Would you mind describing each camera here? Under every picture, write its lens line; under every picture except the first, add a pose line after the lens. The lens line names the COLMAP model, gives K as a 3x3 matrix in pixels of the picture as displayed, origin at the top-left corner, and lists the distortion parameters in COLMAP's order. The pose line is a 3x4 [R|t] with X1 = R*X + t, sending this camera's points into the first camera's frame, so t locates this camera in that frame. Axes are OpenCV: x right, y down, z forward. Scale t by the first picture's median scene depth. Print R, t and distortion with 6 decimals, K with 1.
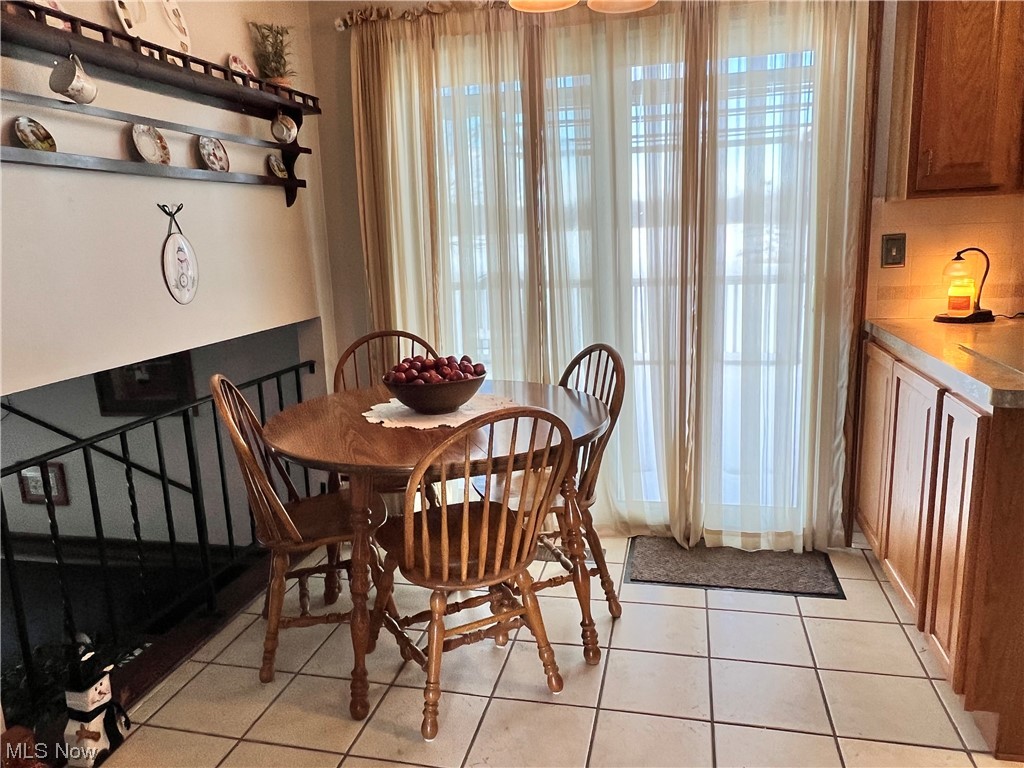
lens RADIAL K [[755.8, 0, 509.4], [0, 755.8, 387.0], [0, 0, 1]] dist [-0.007811, -0.002821]
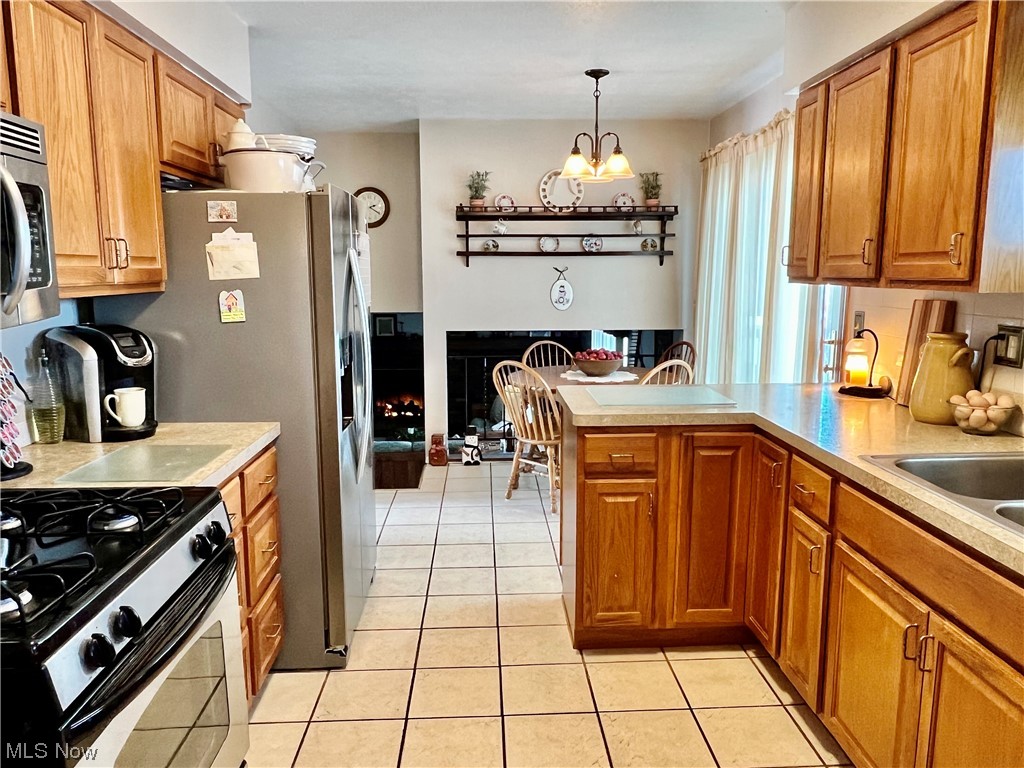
lens RADIAL K [[755.8, 0, 513.2], [0, 755.8, 382.6], [0, 0, 1]] dist [-0.007811, -0.002821]
pose [[0.279867, 0.184779, -0.942089, 1.537645], [-0.202757, 0.970544, 0.130127, -0.146878], [0.938384, 0.154597, 0.309088, 0.169134]]
